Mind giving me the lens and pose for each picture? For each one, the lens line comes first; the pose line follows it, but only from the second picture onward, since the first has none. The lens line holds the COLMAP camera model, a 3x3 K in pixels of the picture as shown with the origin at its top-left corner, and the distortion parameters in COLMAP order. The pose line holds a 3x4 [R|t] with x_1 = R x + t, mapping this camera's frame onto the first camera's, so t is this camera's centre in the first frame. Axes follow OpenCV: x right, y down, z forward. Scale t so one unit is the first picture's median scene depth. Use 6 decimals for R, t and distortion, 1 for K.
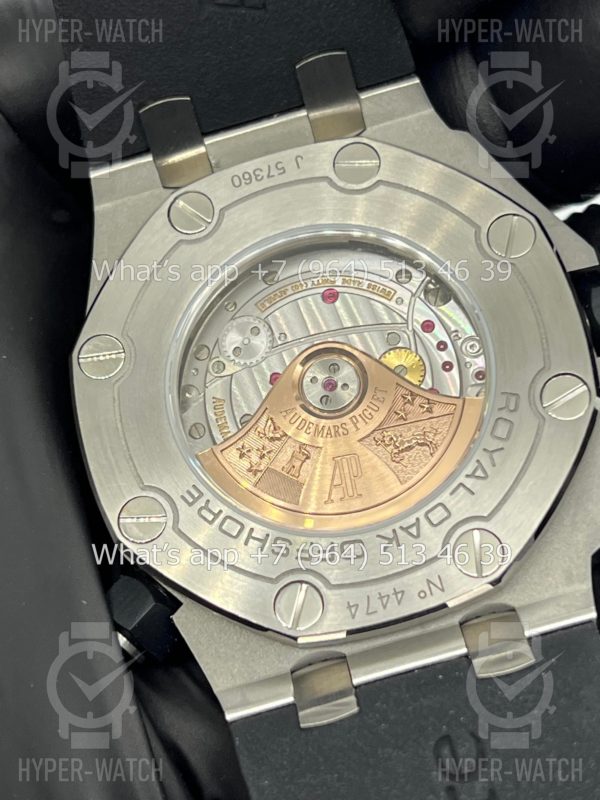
lens RADIAL K [[1872.4, 0, 301.7], [0, 1872.4, 406.6], [0, 0, 1]] dist [0.272766, 0.000000]
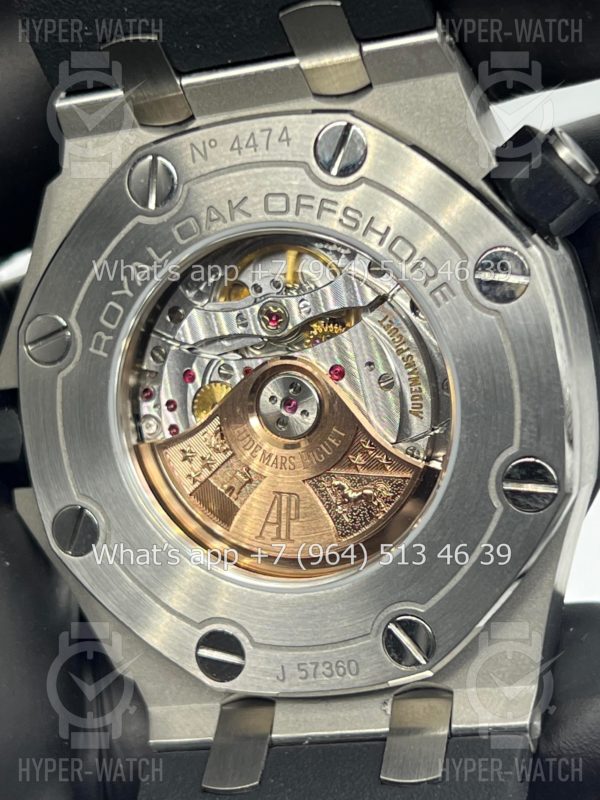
lens RADIAL K [[1872.4, 0, 301.8], [0, 1872.4, 403.6], [0, 0, 1]] dist [0.272766, 0.000000]
pose [[-0.900984, -0.157710, 0.404172, -0.349472], [0.238388, -0.958317, 0.157478, -0.149467], [0.362489, 0.238235, 0.901025, 0.199484]]
